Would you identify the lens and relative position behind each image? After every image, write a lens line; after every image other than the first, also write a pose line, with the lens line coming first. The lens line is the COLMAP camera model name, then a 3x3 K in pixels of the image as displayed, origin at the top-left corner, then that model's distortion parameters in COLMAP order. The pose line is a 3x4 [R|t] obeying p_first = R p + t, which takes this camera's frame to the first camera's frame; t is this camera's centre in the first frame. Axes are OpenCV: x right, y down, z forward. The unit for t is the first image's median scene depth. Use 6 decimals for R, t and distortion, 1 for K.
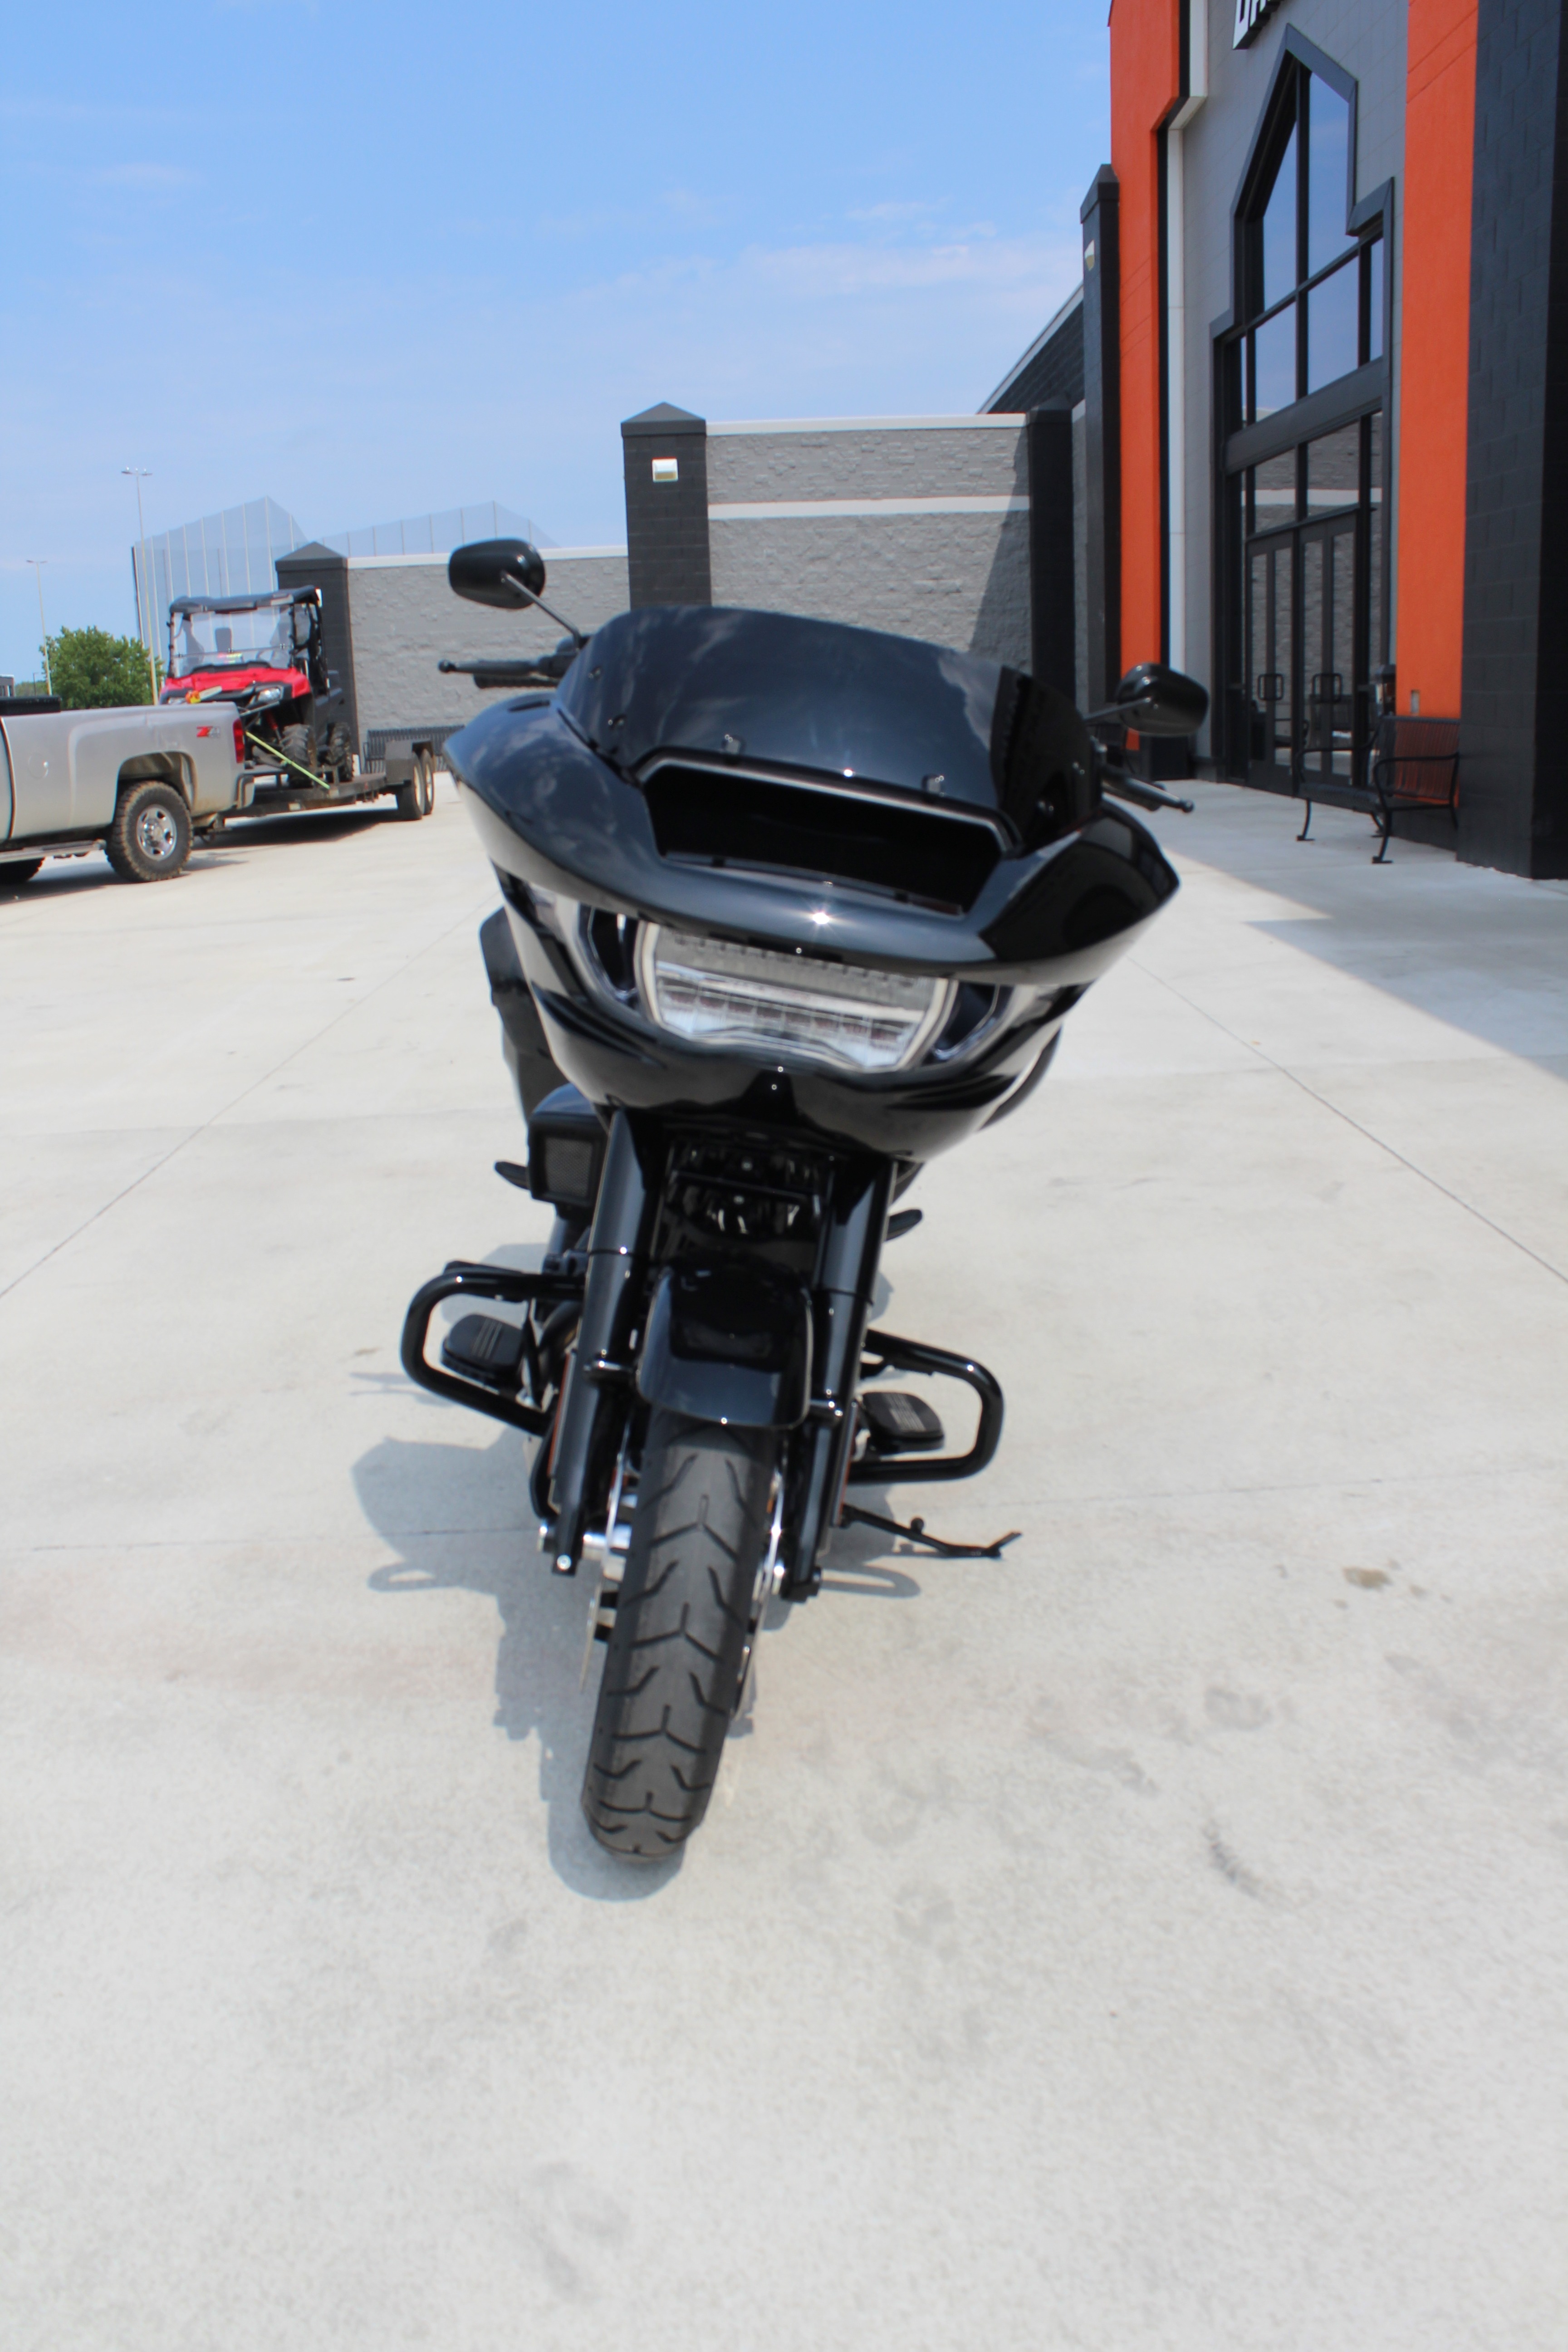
lens RADIAL K [[1986.3, 0, 794.3], [0, 1986.3, 1140.2], [0, 0, 1]] dist [-0.163754, 0.156171]
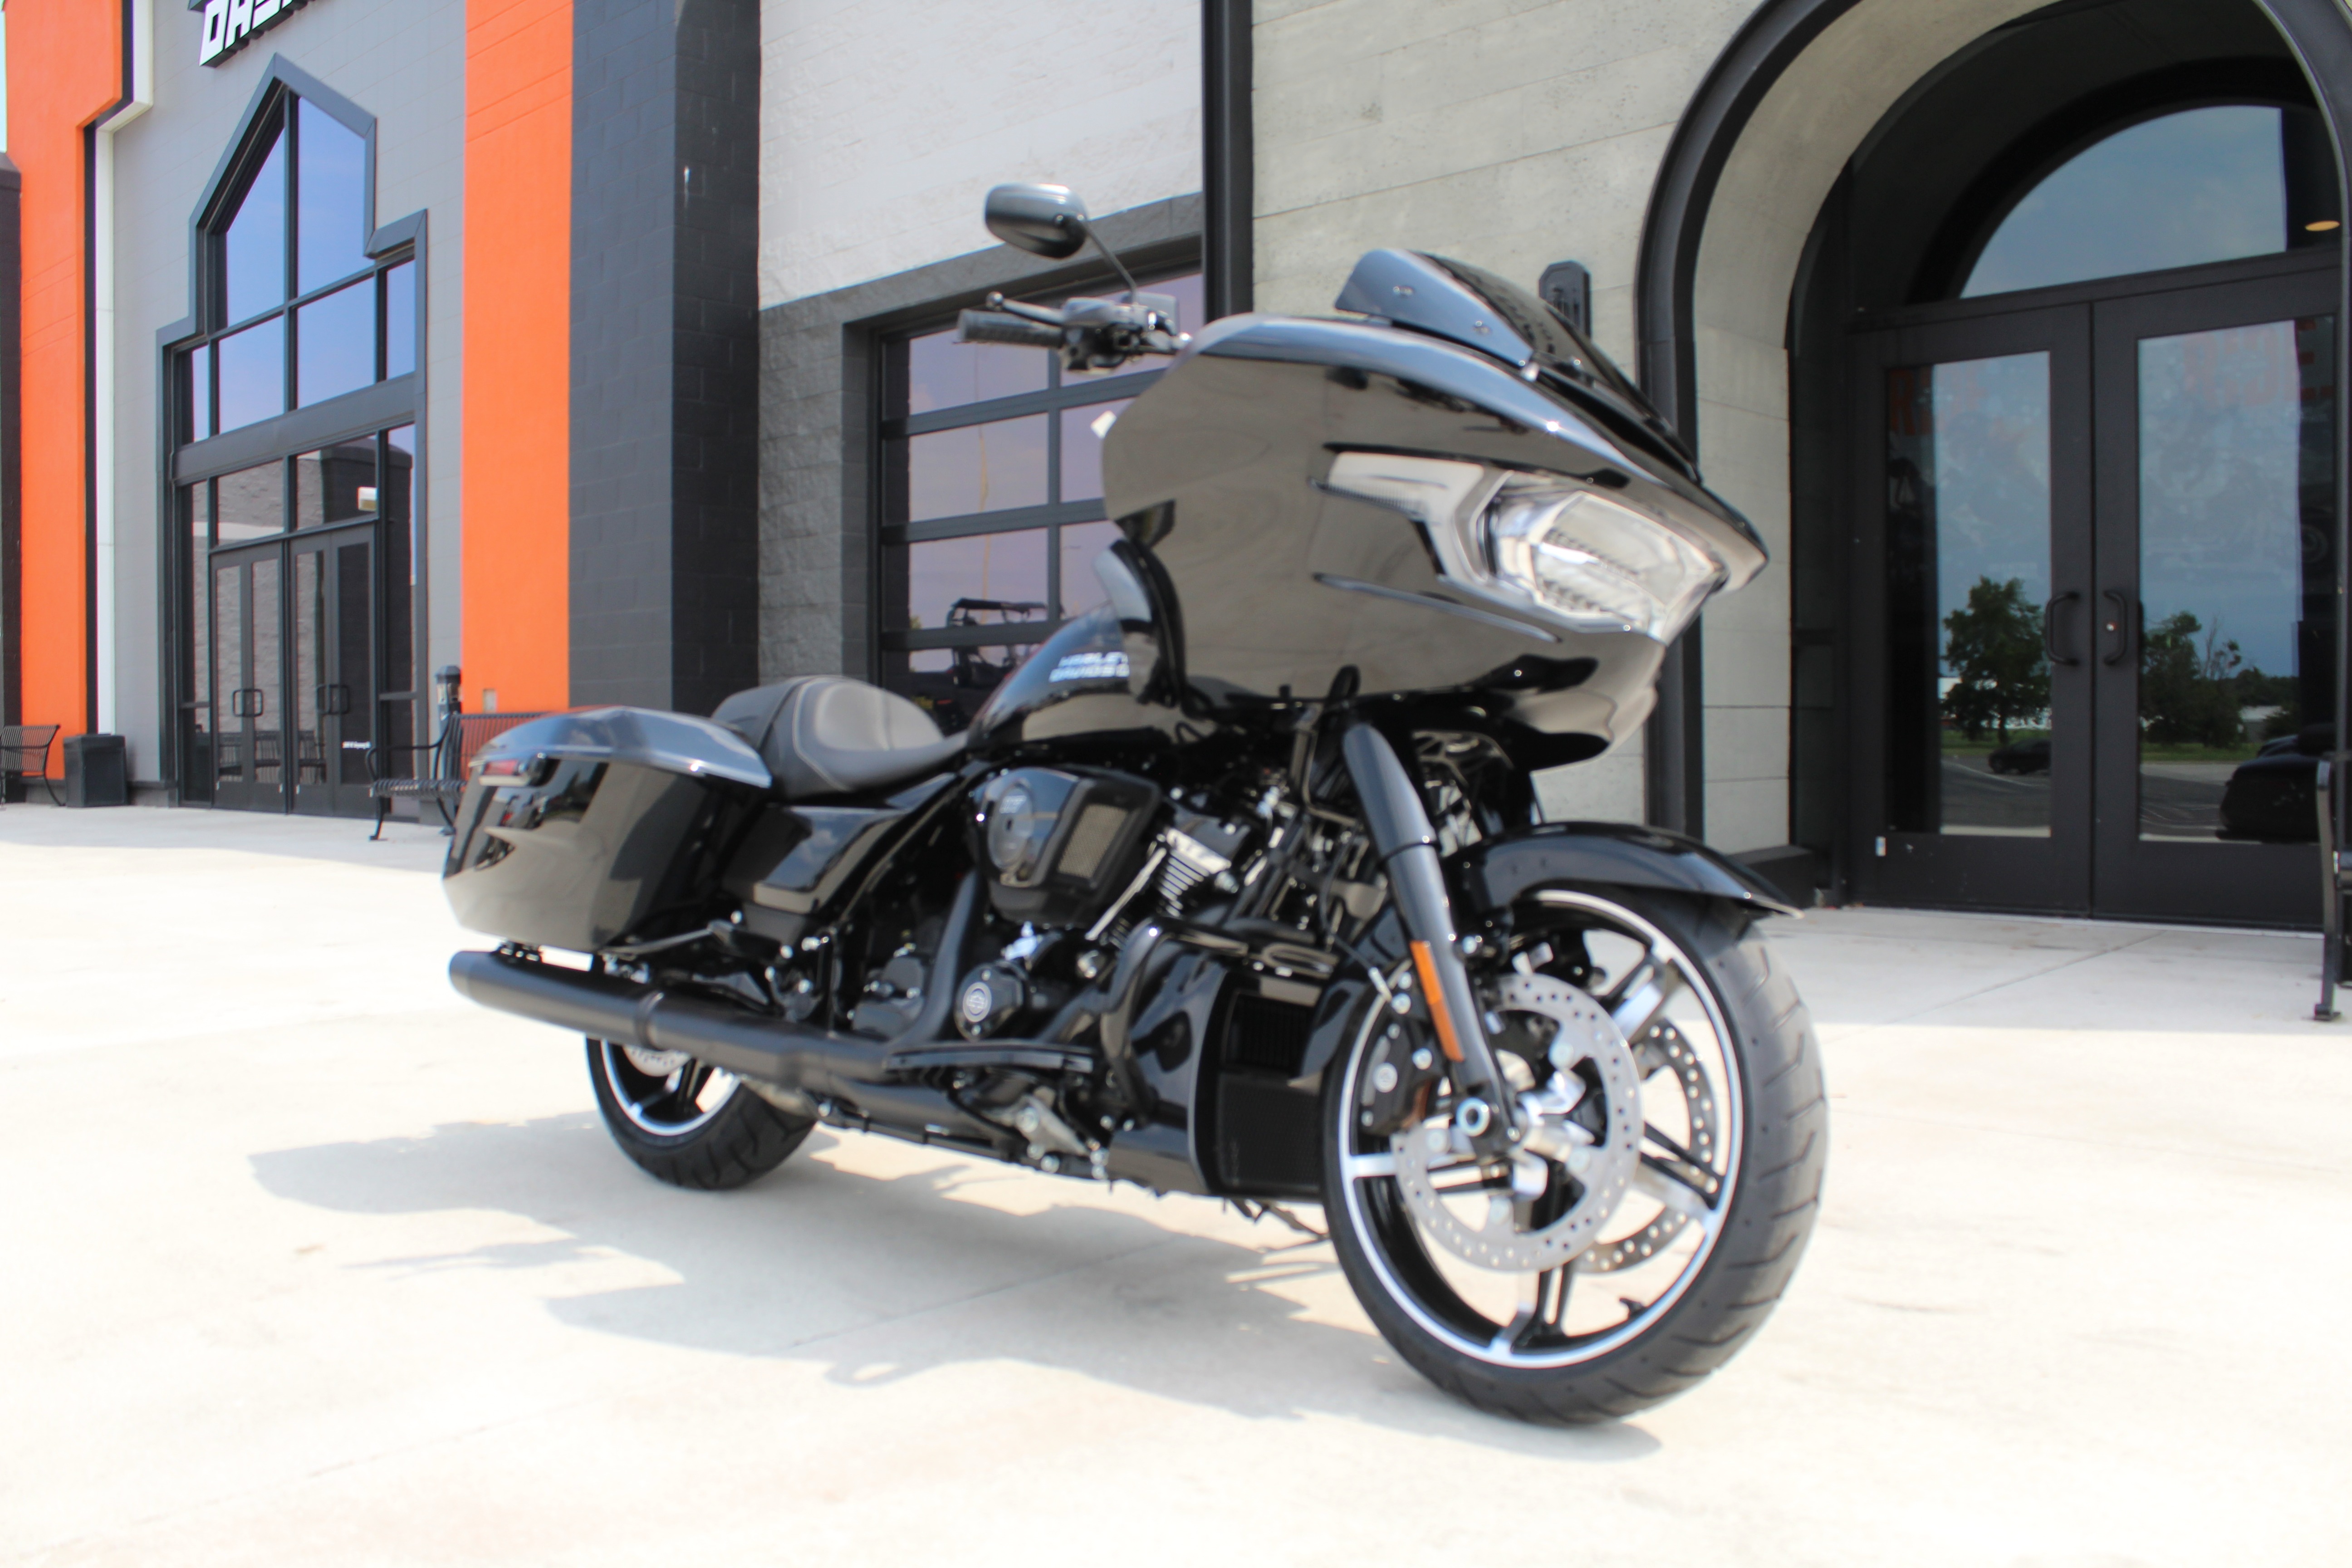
lens RADIAL K [[1986.3, 0, 1182.0], [0, 1986.3, 777.3], [0, 0, 1]] dist [-0.163754, 0.156171]
pose [[0.706278, 0.017252, 0.707724, -0.120824], [0.138060, 0.977152, -0.161598, 0.022765], [-0.694342, 0.211841, 0.687759, 0.051768]]
